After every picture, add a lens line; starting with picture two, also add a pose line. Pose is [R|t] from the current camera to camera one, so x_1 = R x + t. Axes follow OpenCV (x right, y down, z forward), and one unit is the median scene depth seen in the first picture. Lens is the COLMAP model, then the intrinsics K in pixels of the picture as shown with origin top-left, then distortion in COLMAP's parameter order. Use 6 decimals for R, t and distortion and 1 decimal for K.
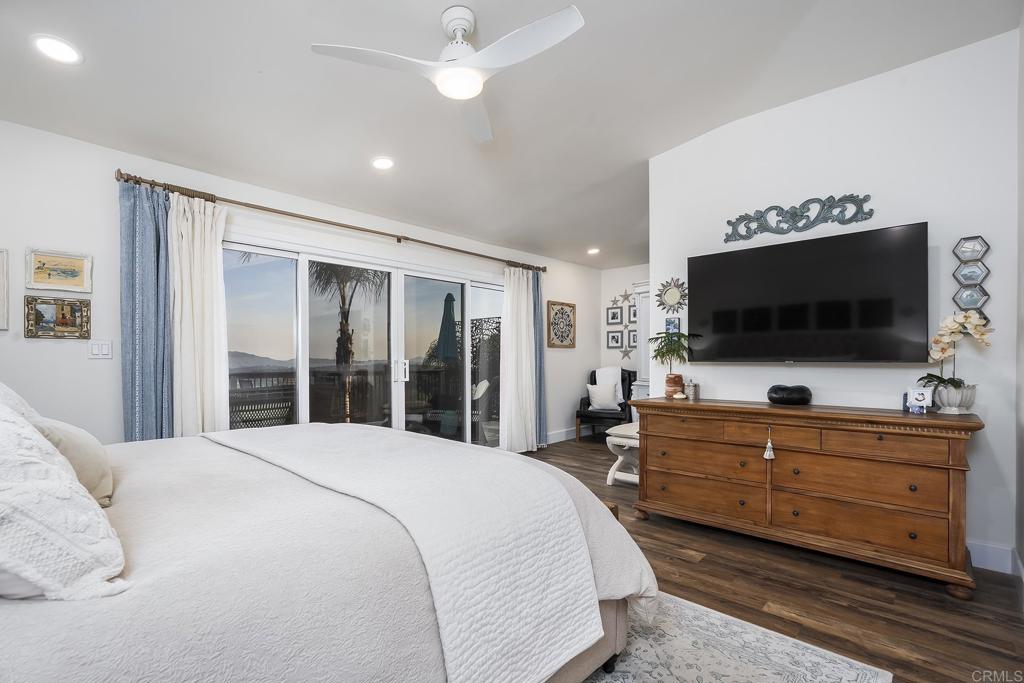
lens RADIAL K [[477.1, 0, 512.0], [0, 477.1, 341.5], [0, 0, 1]] dist [-0.000333, -0.000033]
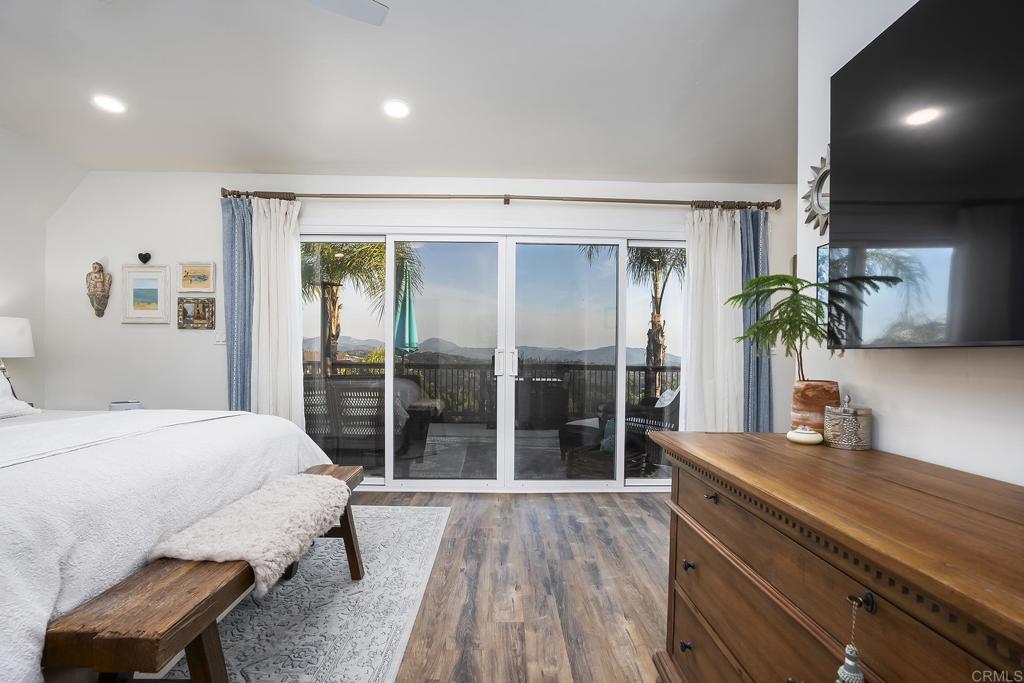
lens RADIAL K [[486.5, 0, 512.4], [0, 486.5, 356.5], [0, 0, 1]] dist [-0.033199, 0.000251]
pose [[0.698787, 0.013107, -0.715209, 0.572031], [0.015100, 0.999339, 0.033068, 0.037315], [0.715170, -0.033907, 0.698127, 0.675214]]
